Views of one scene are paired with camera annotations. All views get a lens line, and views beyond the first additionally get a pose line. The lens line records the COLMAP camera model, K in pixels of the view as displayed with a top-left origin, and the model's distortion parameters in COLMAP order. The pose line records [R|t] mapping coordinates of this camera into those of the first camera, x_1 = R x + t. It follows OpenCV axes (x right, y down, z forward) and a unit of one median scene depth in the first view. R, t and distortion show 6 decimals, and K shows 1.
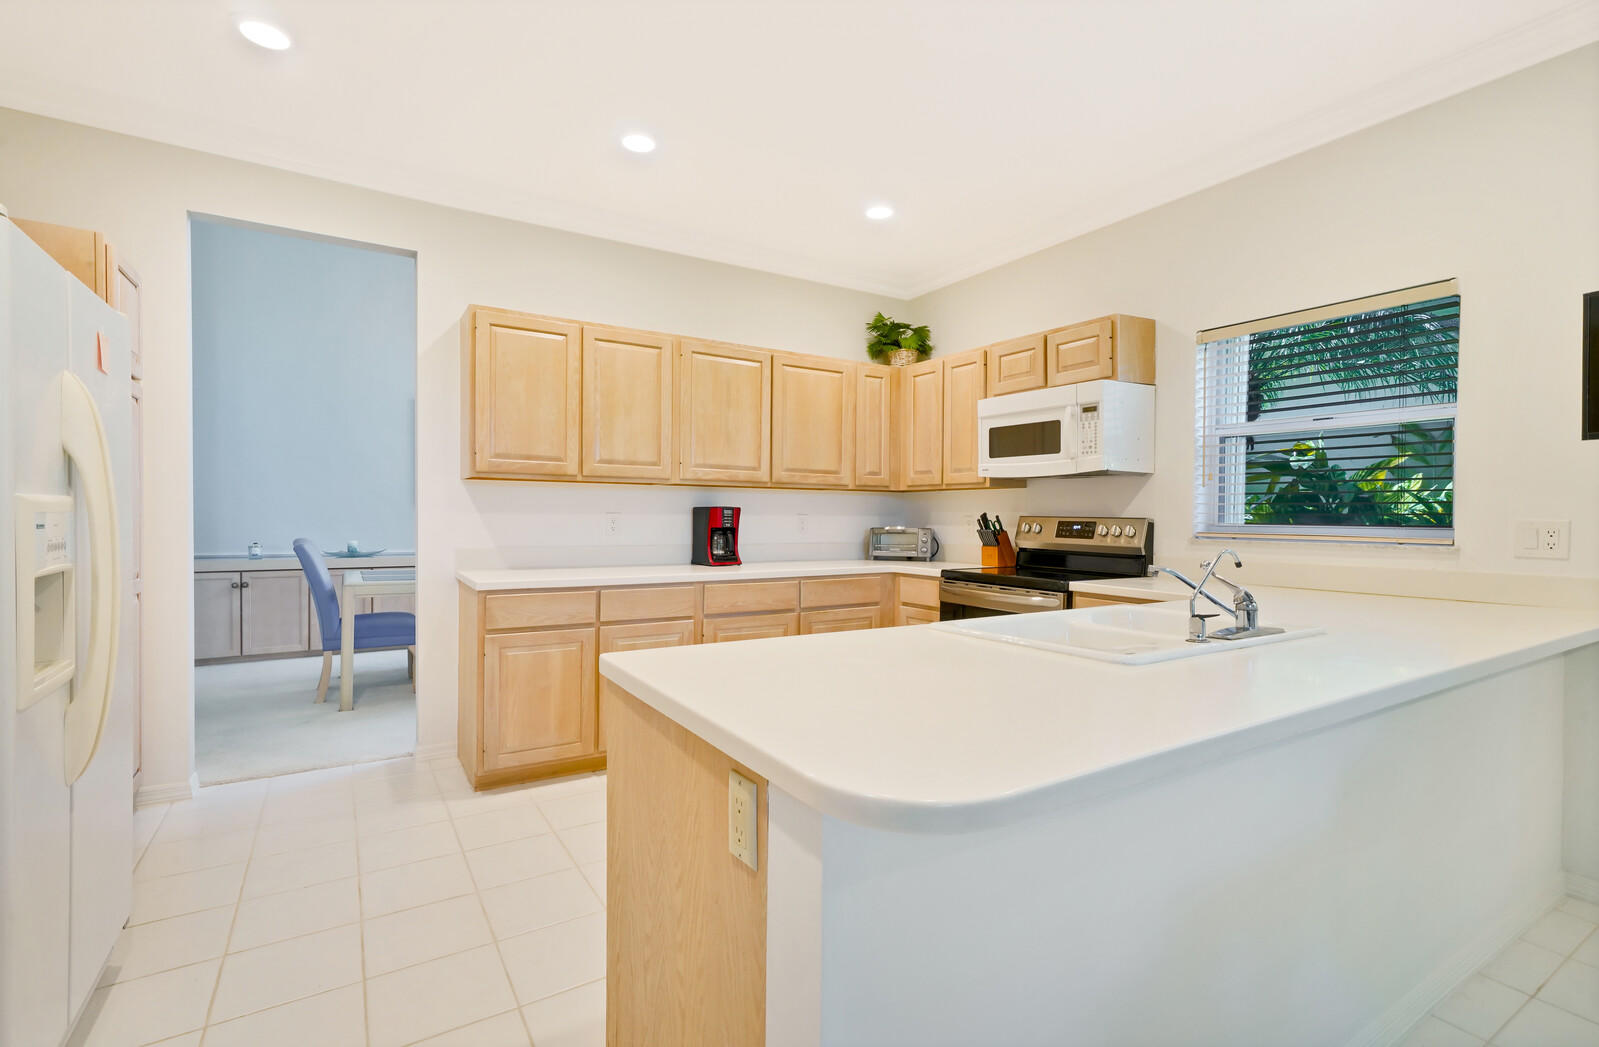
lens RADIAL K [[727.5, 0, 804.2], [0, 727.5, 518.1], [0, 0, 1]] dist [0.005307, 0.001730]
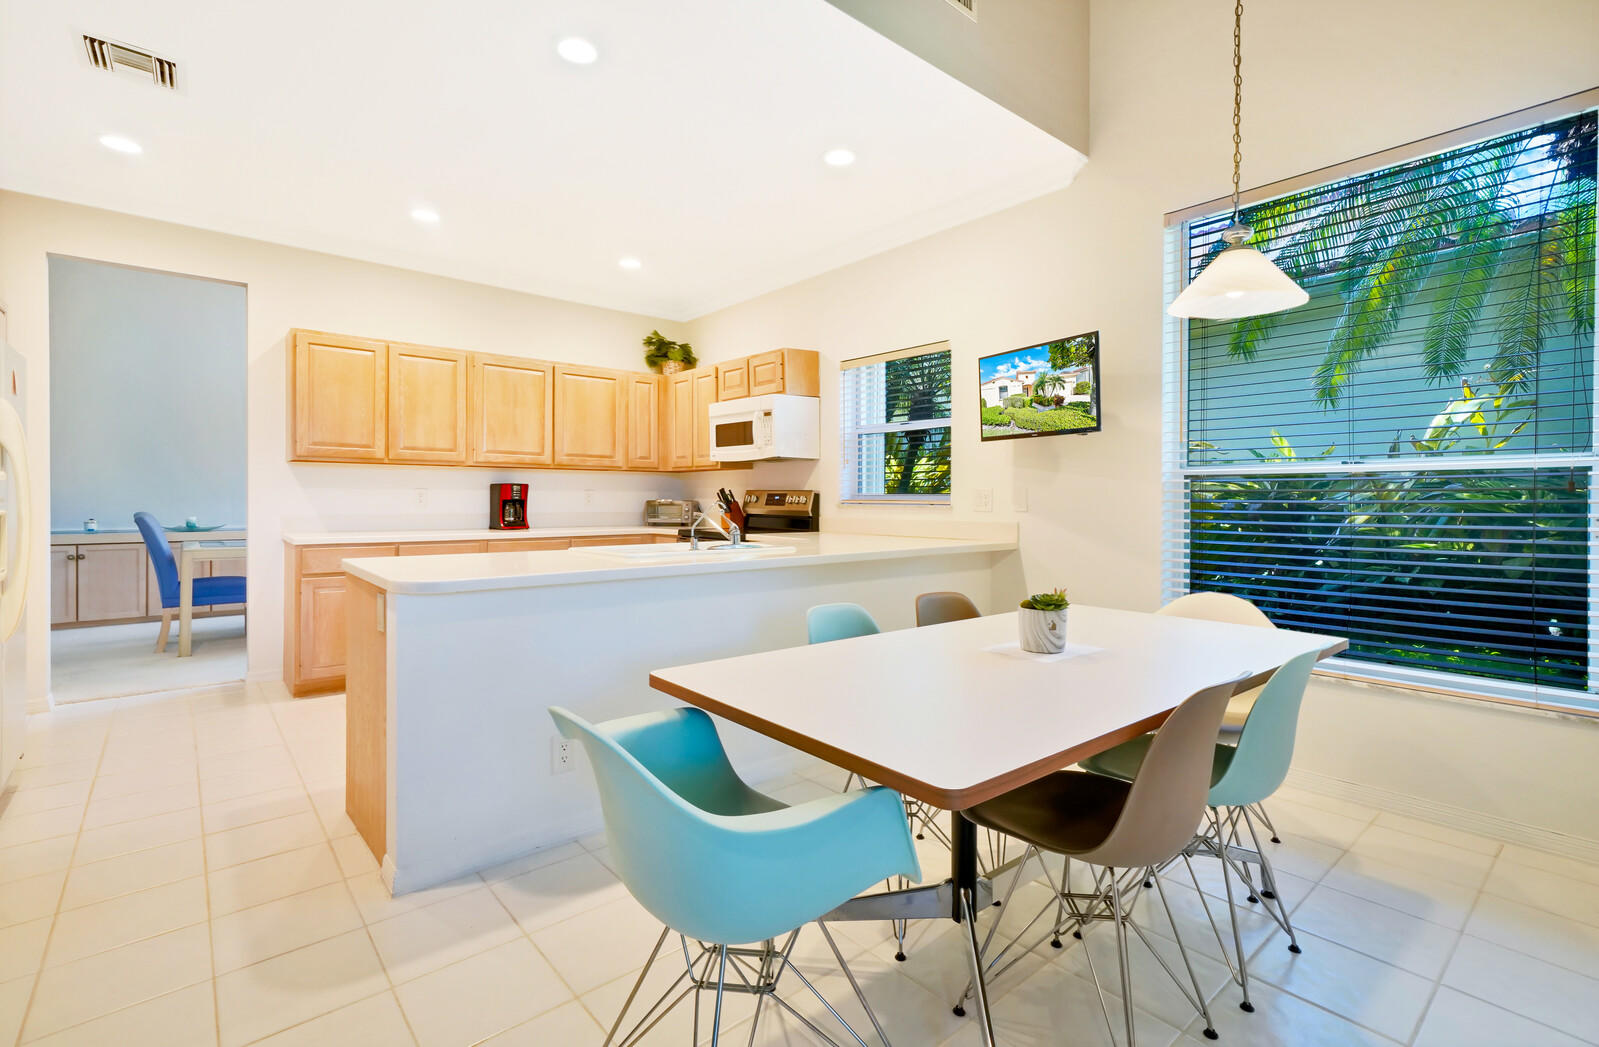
lens RADIAL K [[727.5, 0, 807.2], [0, 727.5, 494.6], [0, 0, 1]] dist [0.005307, 0.001730]
pose [[0.989416, -0.003889, 0.145058, 0.232523], [0.005052, 0.999958, -0.007653, 0.017712], [-0.145022, 0.008305, 0.989394, -0.373943]]
